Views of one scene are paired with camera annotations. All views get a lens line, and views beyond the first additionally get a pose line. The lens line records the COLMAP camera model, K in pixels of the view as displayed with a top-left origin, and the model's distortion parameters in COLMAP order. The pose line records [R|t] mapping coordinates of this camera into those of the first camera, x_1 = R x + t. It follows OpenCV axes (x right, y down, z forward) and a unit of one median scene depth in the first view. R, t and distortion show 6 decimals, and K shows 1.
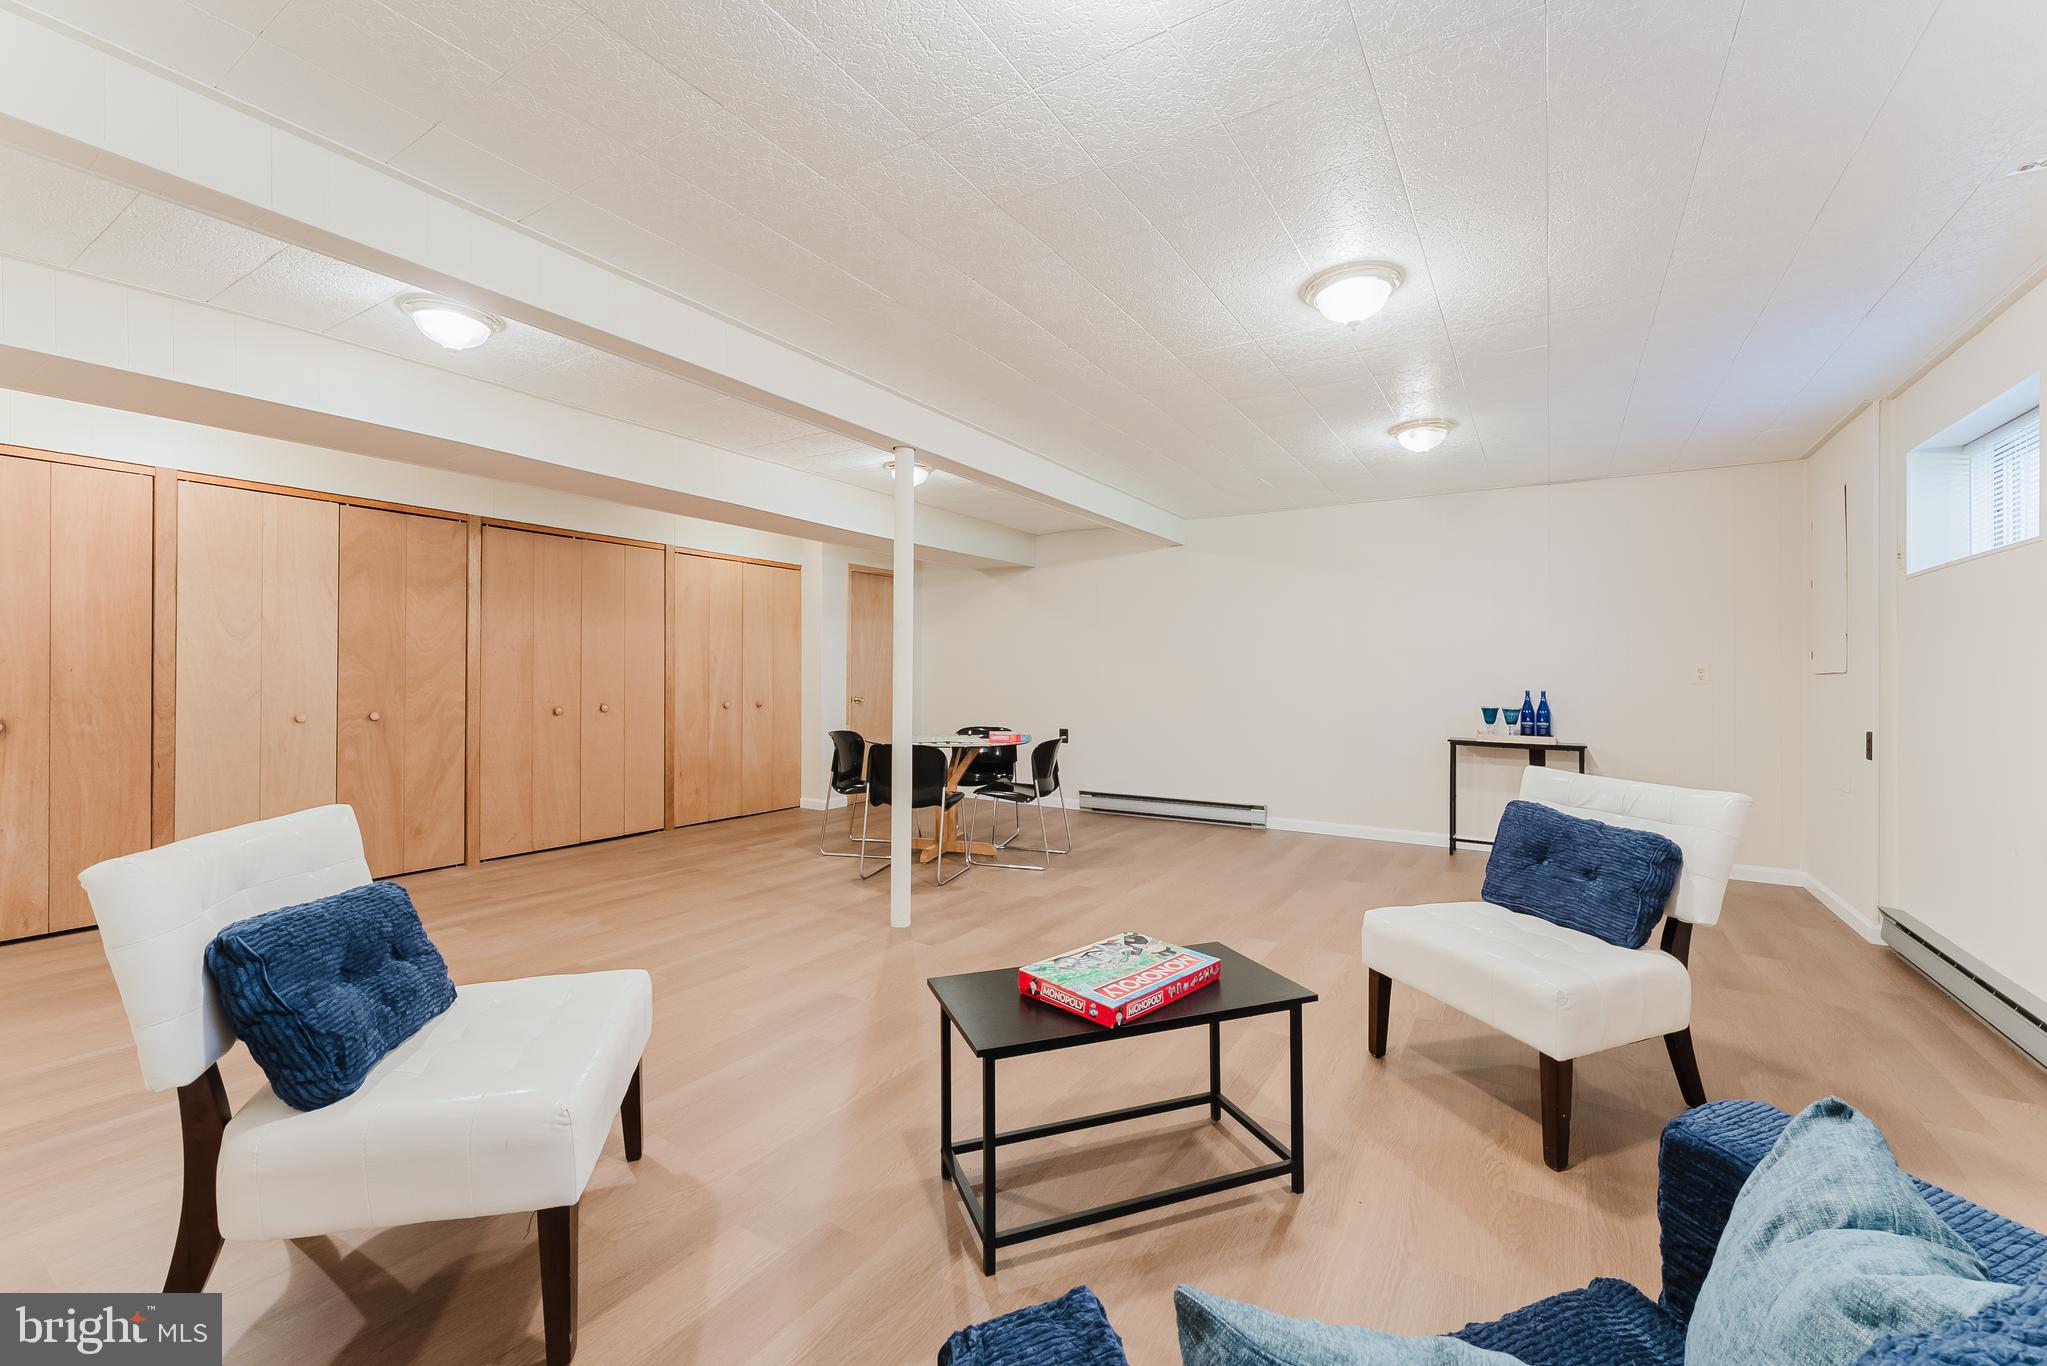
lens RADIAL K [[829.0, 0, 1027.9], [0, 829.0, 674.6], [0, 0, 1]] dist [-0.000865, -0.000398]
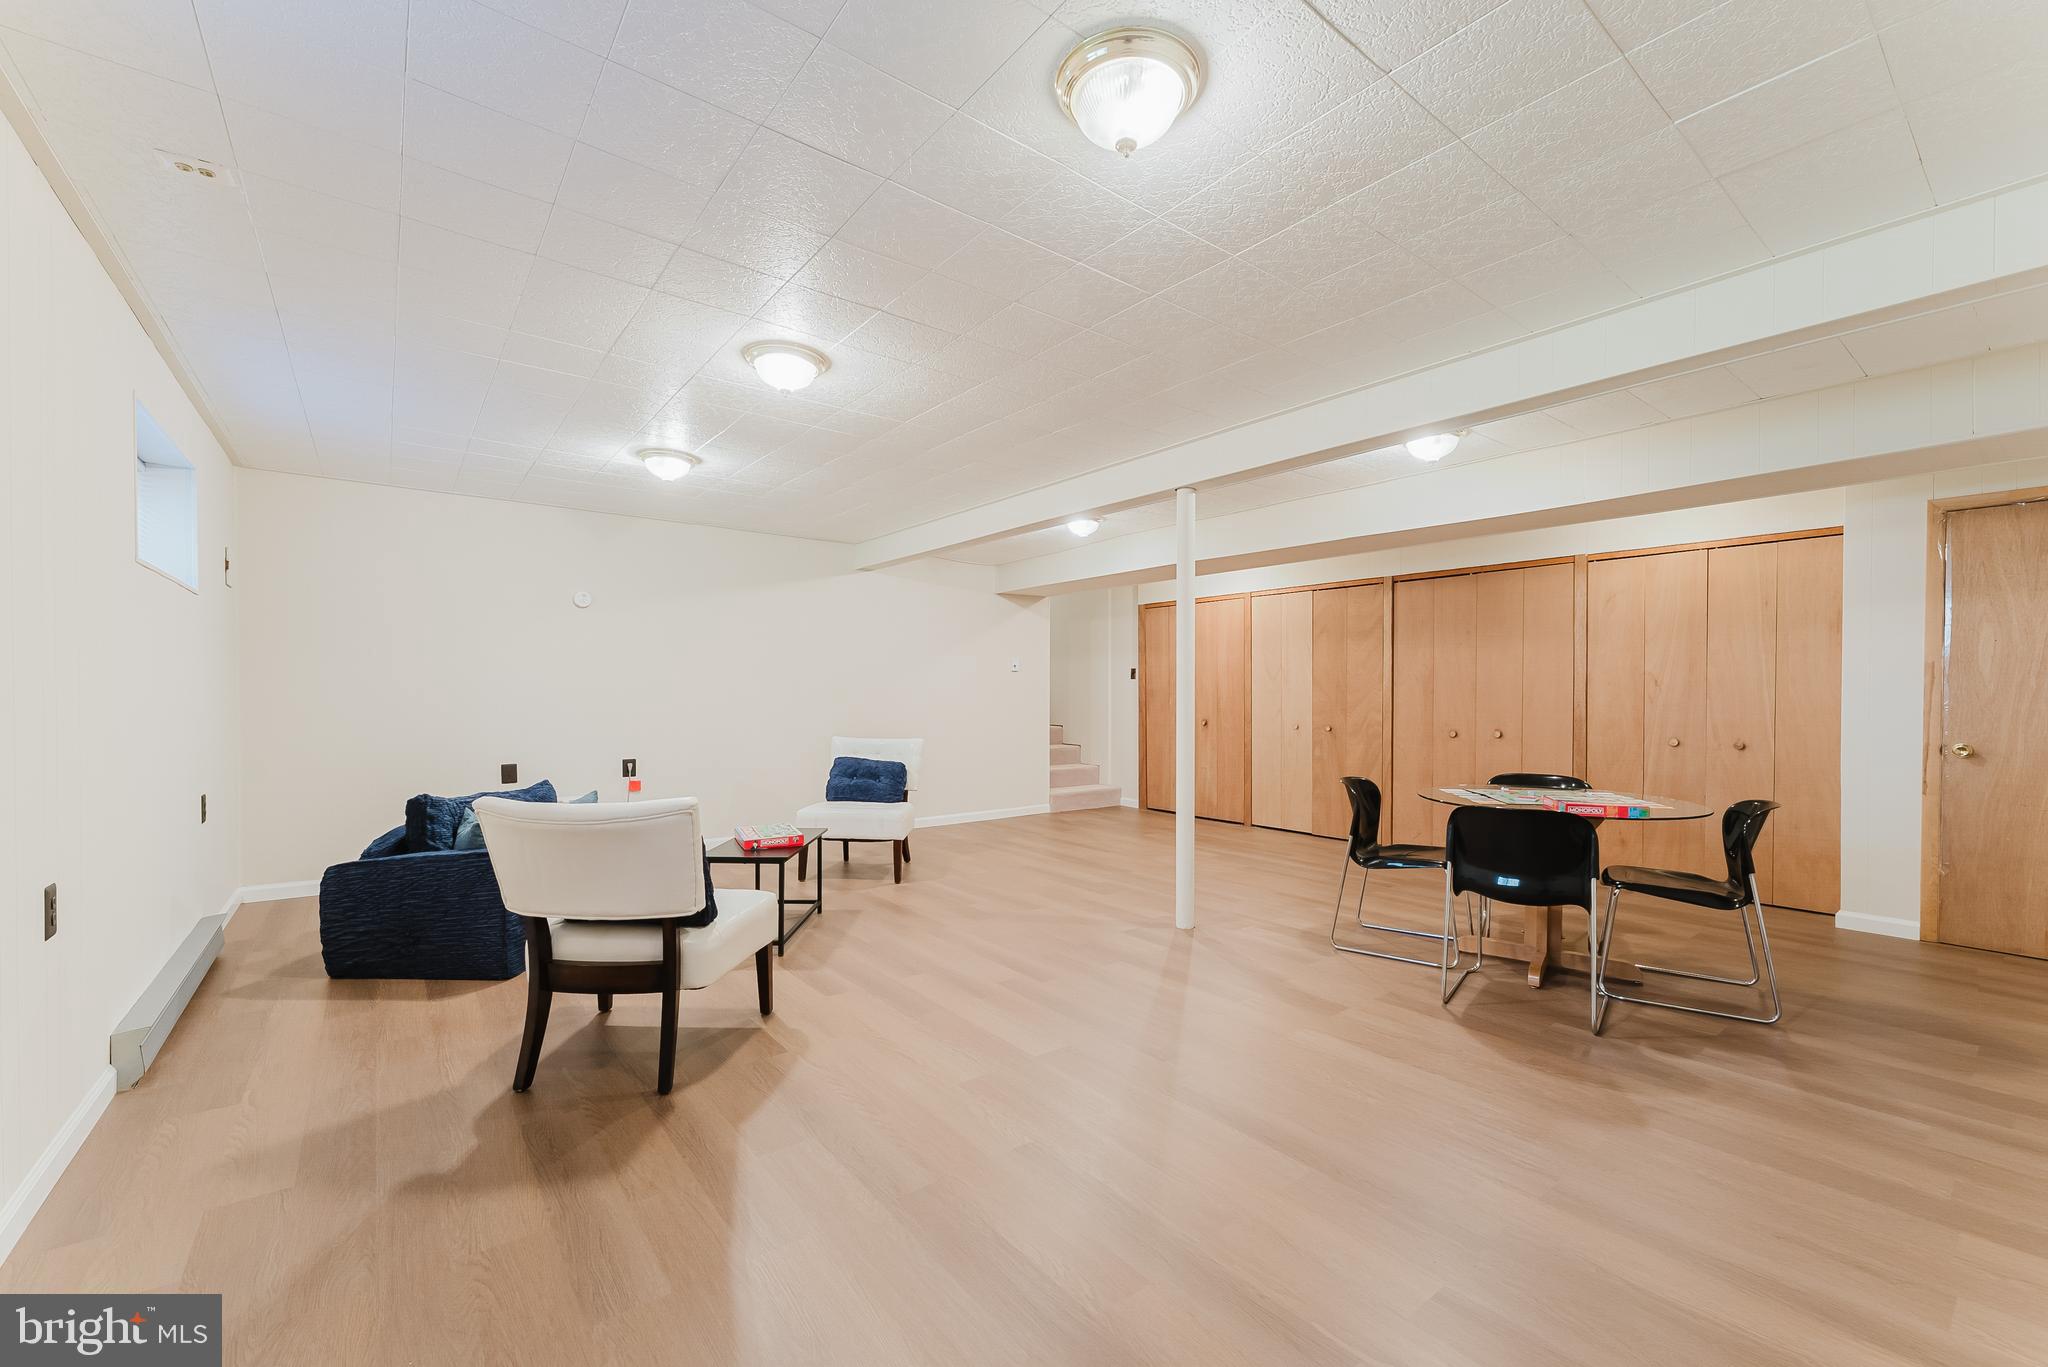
lens RADIAL K [[829.4, 0, 1029.6], [0, 829.4, 693.8], [0, 0, 1]] dist [-0.000865, -0.000398]
pose [[-0.333105, -0.014544, -0.942777, 0.749437], [-0.012280, 0.999863, -0.011086, 0.010793], [0.942810, 0.007884, -0.333238, 0.932820]]
